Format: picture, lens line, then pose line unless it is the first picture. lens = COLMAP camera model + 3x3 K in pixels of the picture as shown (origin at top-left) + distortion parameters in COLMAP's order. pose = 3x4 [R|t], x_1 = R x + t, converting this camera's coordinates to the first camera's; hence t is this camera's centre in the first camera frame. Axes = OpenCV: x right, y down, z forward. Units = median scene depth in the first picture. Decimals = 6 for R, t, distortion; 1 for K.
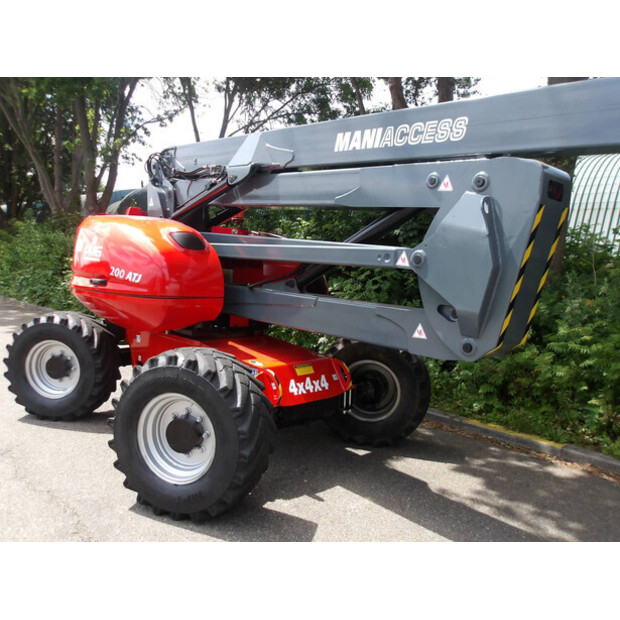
lens RADIAL K [[511.7, 0, 311.2], [0, 511.7, 304.7], [0, 0, 1]] dist [0.004064, 0.004175]
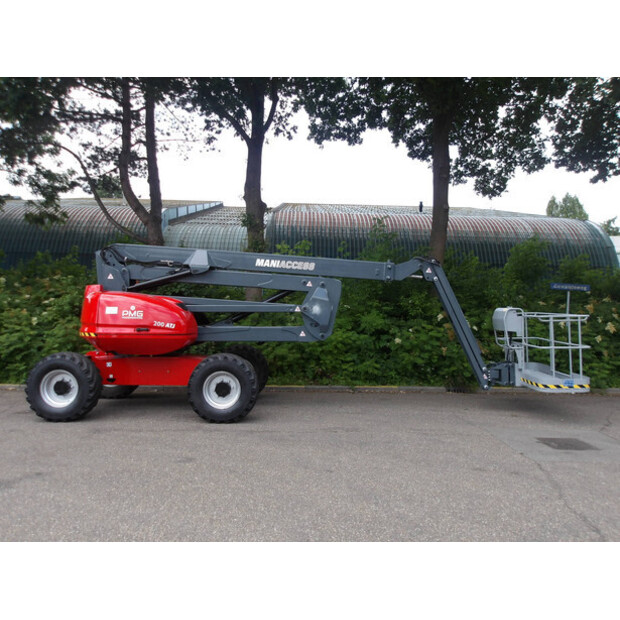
lens RADIAL K [[511.7, 0, 311.2], [0, 511.7, 304.7], [0, 0, 1]] dist [0.004064, 0.004175]
pose [[0.689786, -0.025366, 0.723569, -1.806557], [0.080499, 0.995877, -0.041828, 0.014261], [-0.719524, 0.087099, 0.688984, -1.017071]]
